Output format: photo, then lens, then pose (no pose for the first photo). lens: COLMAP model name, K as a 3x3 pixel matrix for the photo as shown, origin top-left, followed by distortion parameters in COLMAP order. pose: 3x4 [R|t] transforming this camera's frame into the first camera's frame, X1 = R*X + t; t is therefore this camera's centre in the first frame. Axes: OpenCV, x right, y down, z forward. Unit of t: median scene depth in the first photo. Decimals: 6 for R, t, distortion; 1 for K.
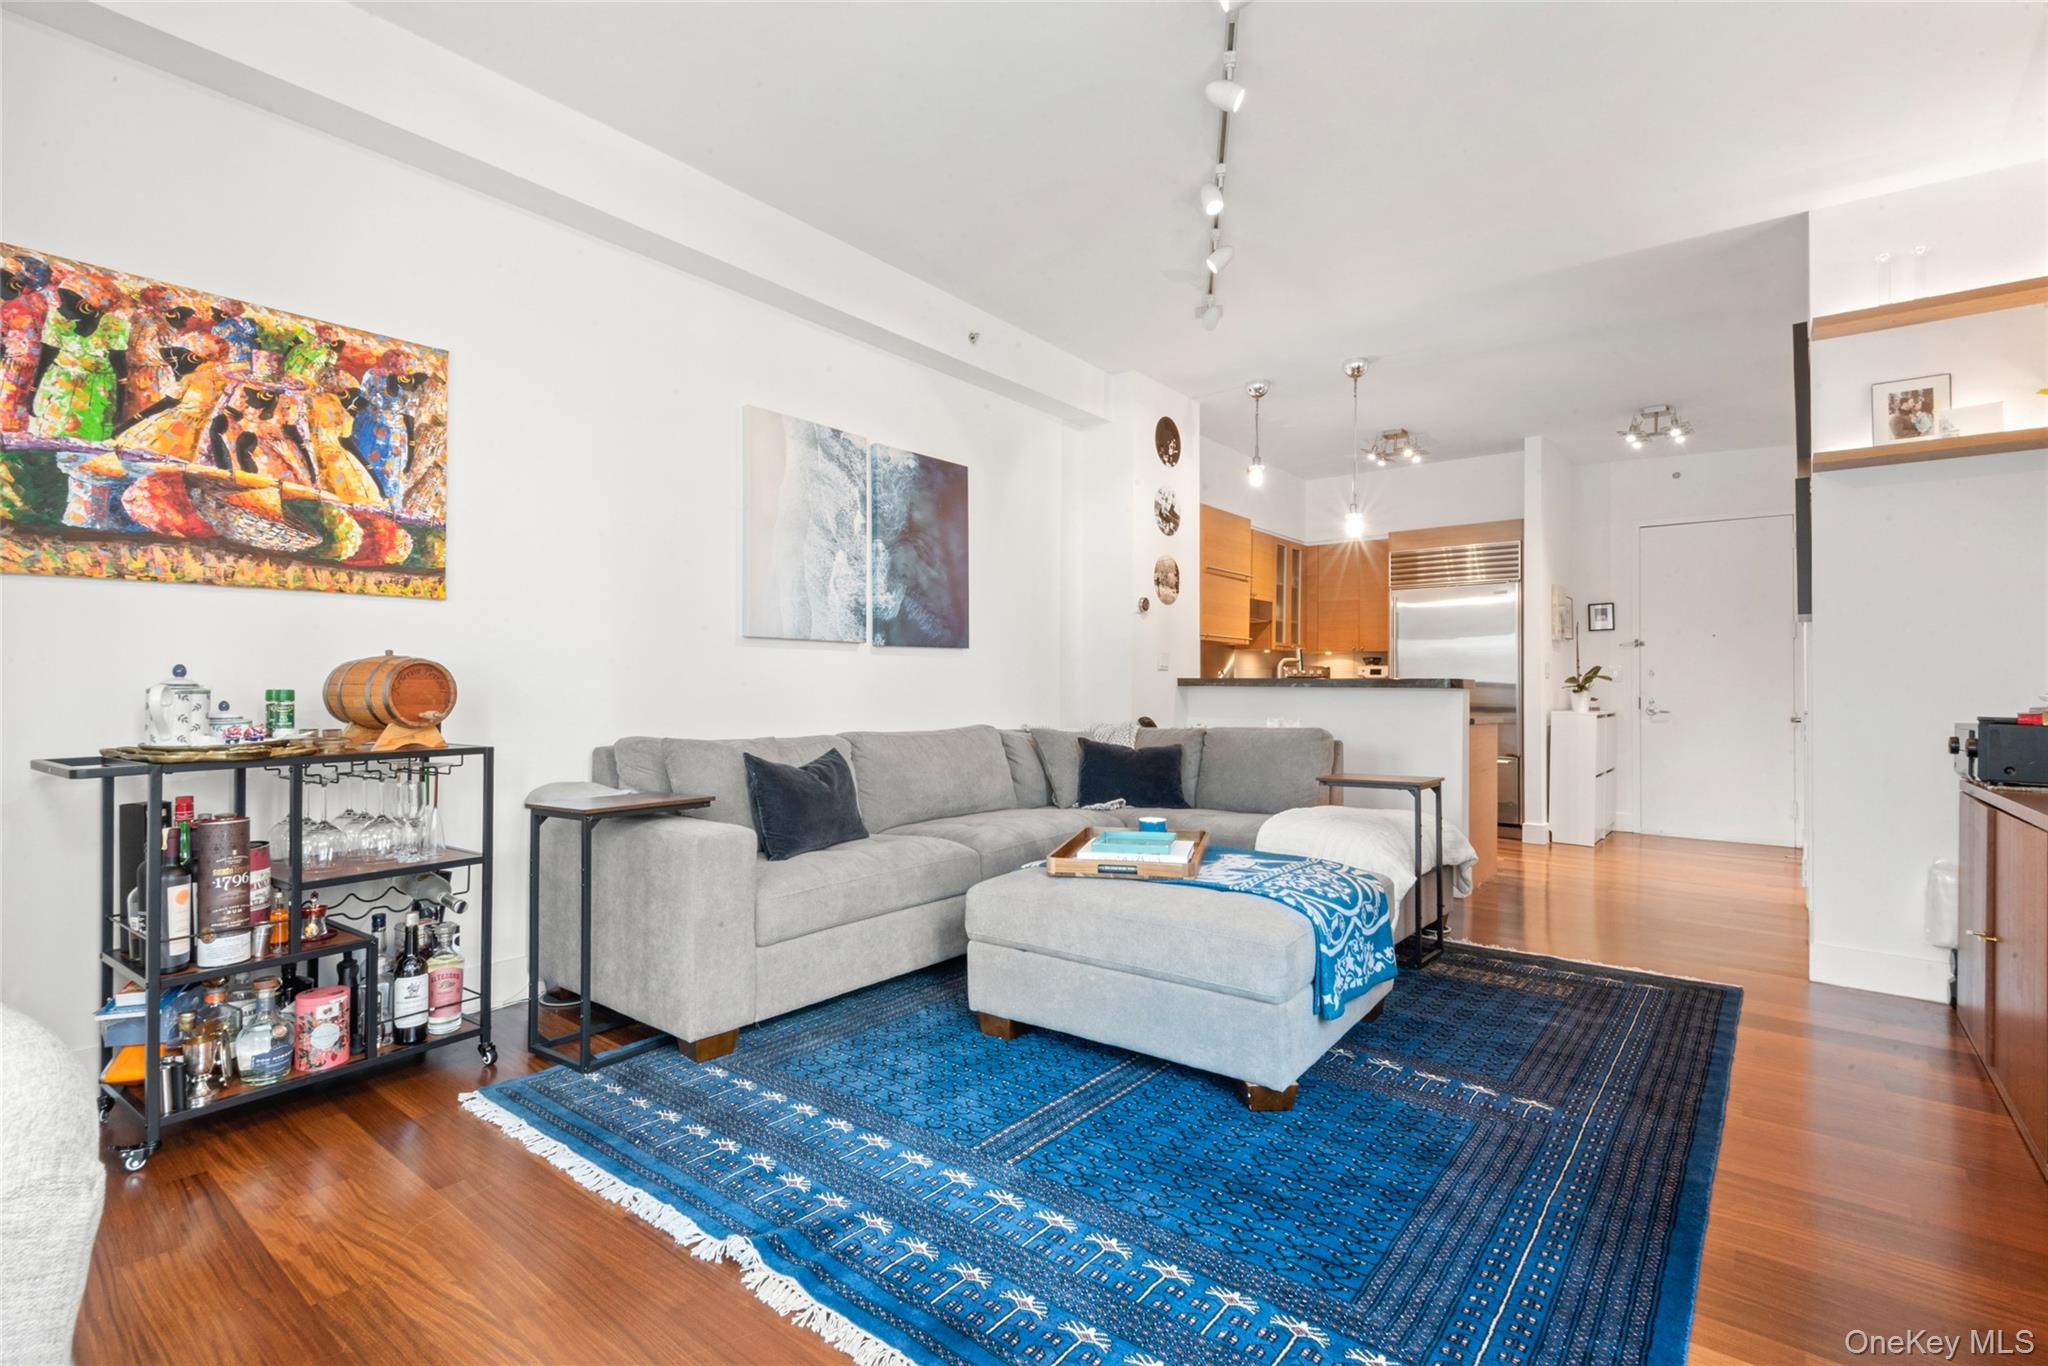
lens RADIAL K [[939.9, 0, 1030.8], [0, 939.9, 677.7], [0, 0, 1]] dist [0.035340, -0.023528]
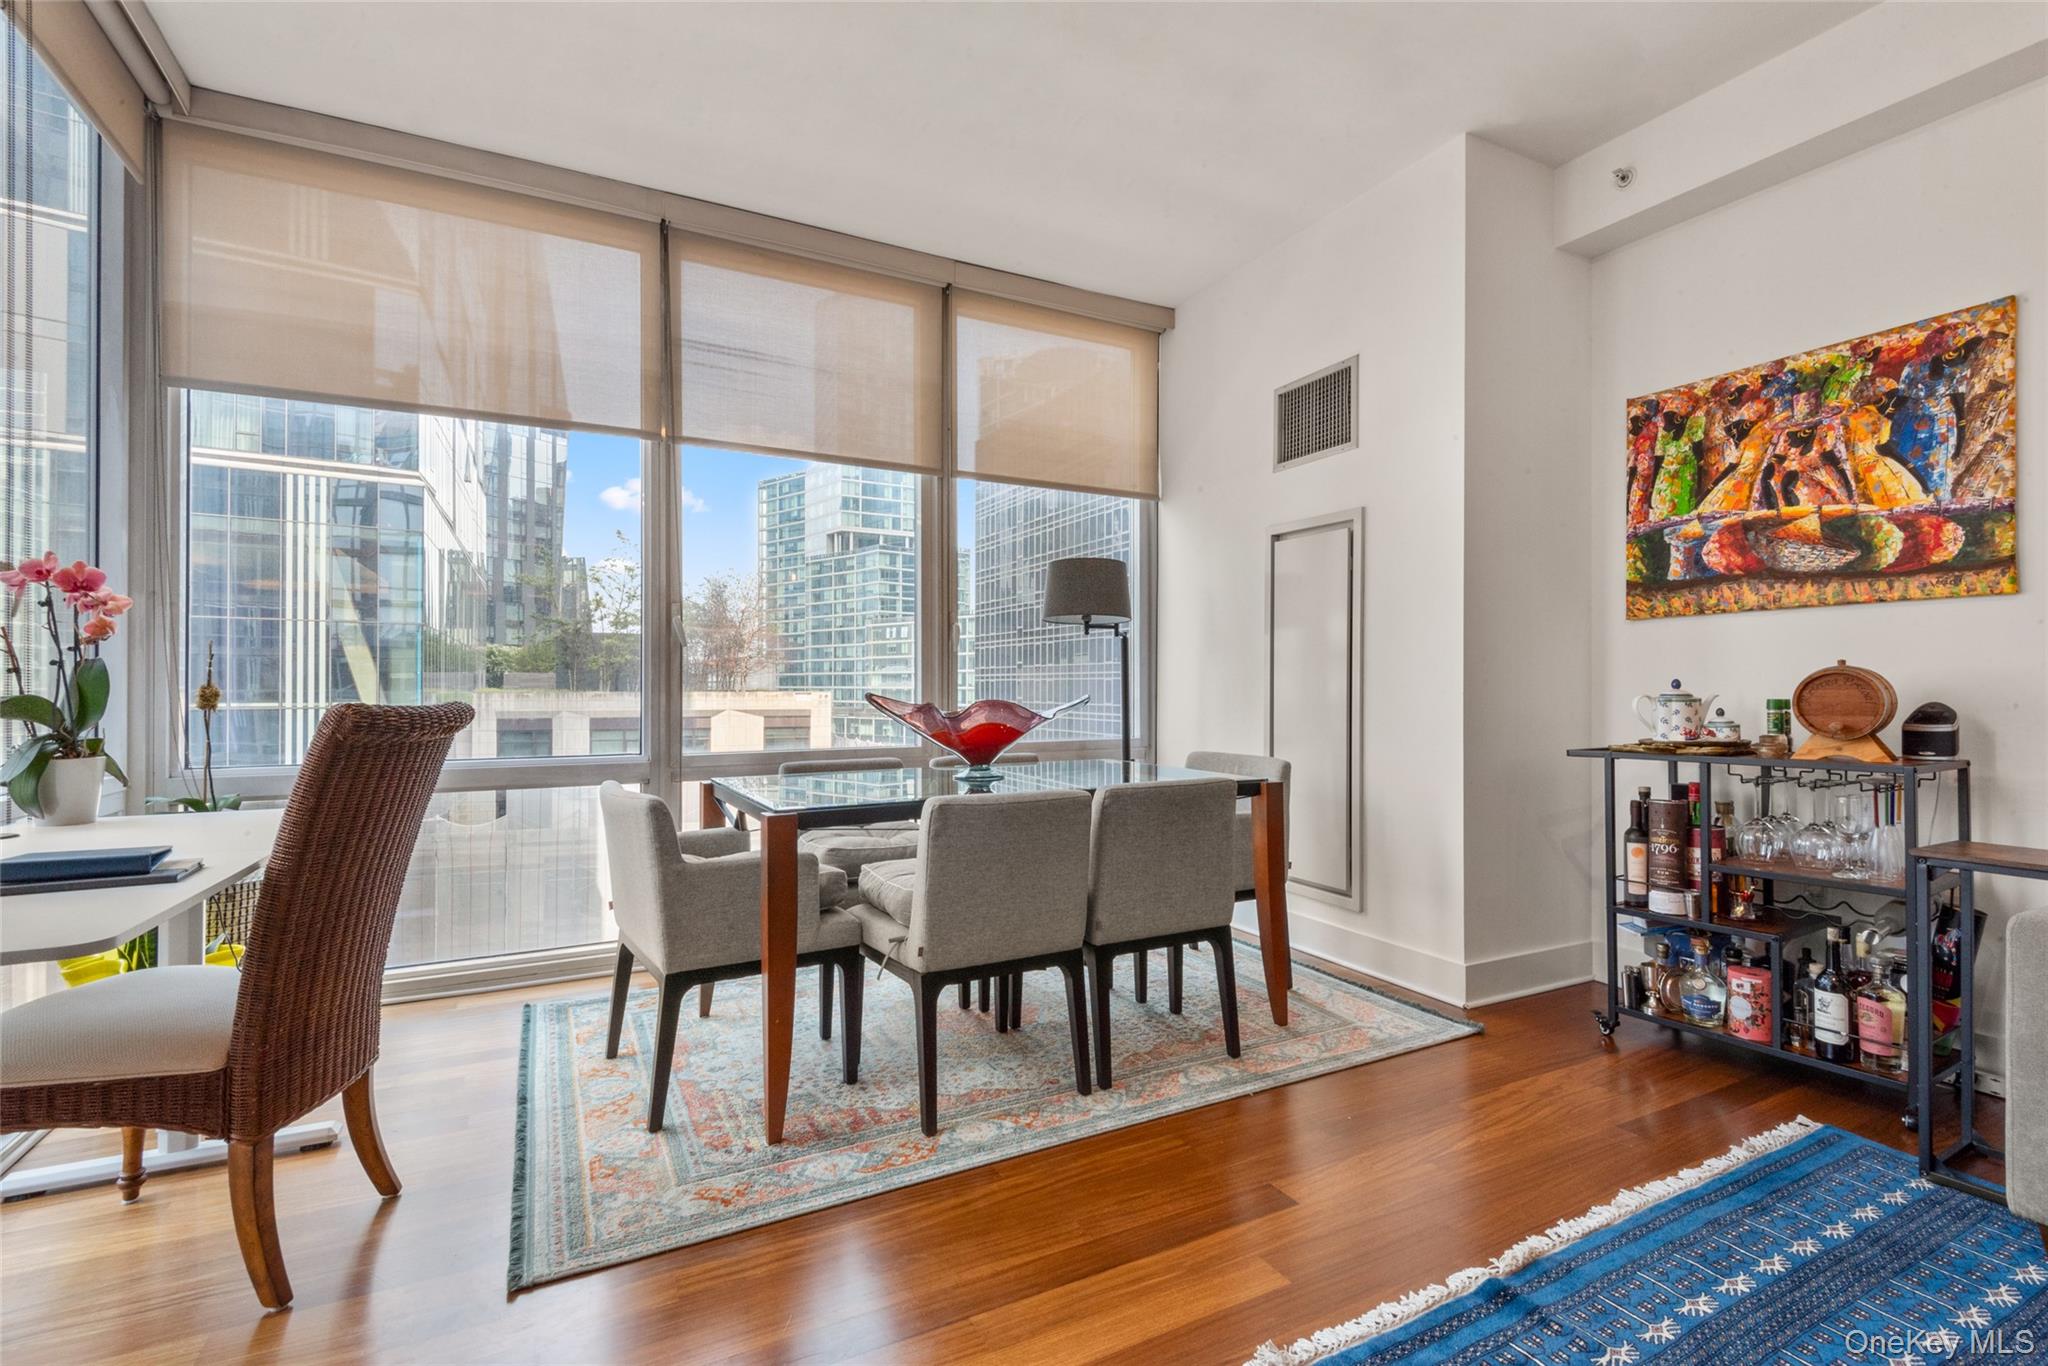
lens RADIAL K [[922.1, 0, 1024.0], [0, 922.1, 683.0], [0, 0, 1]] dist [0.033091, -0.022151]
pose [[-0.404373, -0.011886, -0.914517, 0.491092], [0.006330, 0.999855, -0.015793, 0.004446], [0.914572, -0.012175, -0.404239, 0.544695]]
